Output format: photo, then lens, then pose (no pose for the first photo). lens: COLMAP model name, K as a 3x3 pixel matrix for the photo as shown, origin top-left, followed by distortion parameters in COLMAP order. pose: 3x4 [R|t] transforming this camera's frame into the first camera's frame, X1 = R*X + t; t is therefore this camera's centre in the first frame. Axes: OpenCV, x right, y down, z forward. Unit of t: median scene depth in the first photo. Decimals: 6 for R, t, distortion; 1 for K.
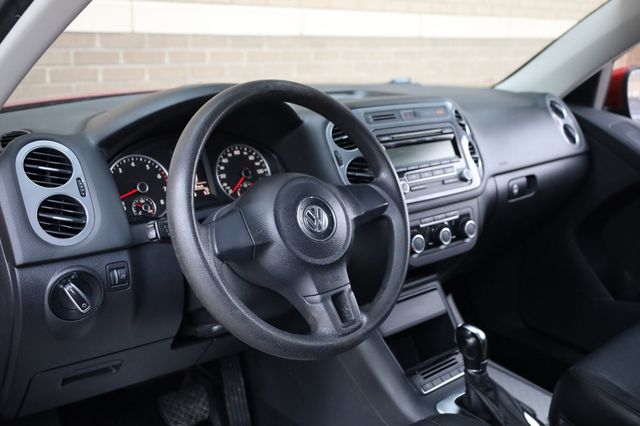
lens RADIAL K [[649.0, 0, 327.3], [0, 649.0, 187.2], [0, 0, 1]] dist [0.056911, 0.000000]
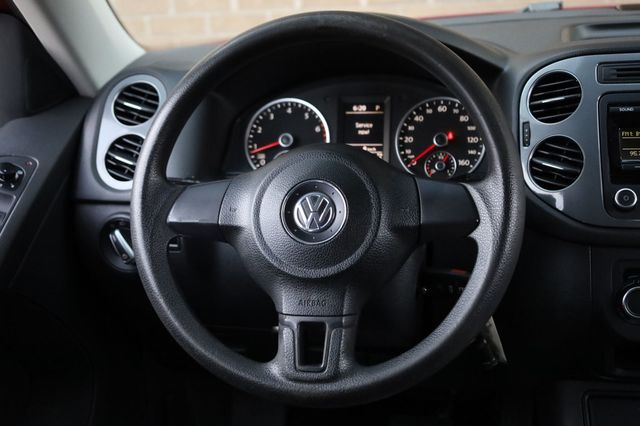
lens RADIAL K [[922.8, 0, 323.5], [0, 922.8, 209.4], [0, 0, 1]] dist [-0.011745, 0.000000]
pose [[0.606663, 0.180443, -0.774210, 0.561821], [-0.114651, 0.983577, 0.139400, -0.069568], [0.786648, 0.004196, 0.617387, 0.283882]]
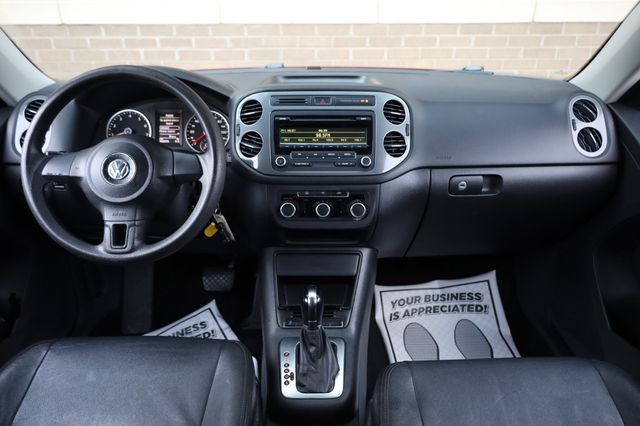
lens RADIAL K [[453.3, 0, 322.7], [0, 453.3, 212.0], [0, 0, 1]] dist [0.007012, -0.002881]
pose [[0.755344, 0.241827, -0.609078, 0.685133], [-0.136090, 0.967045, 0.215182, -0.096901], [0.641042, -0.079647, 0.763362, 0.386001]]
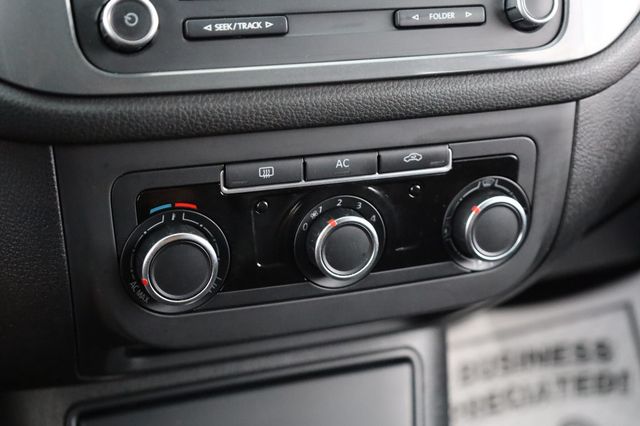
lens RADIAL K [[987.3, 0, 320.9], [0, 987.3, 210.8], [0, 0, 1]] dist [0.006813, 0.000000]
pose [[0.925354, 0.242311, -0.291555, 0.280269], [-0.145201, 0.936955, 0.317855, -0.052455], [0.350194, -0.251794, 0.902199, 0.678862]]
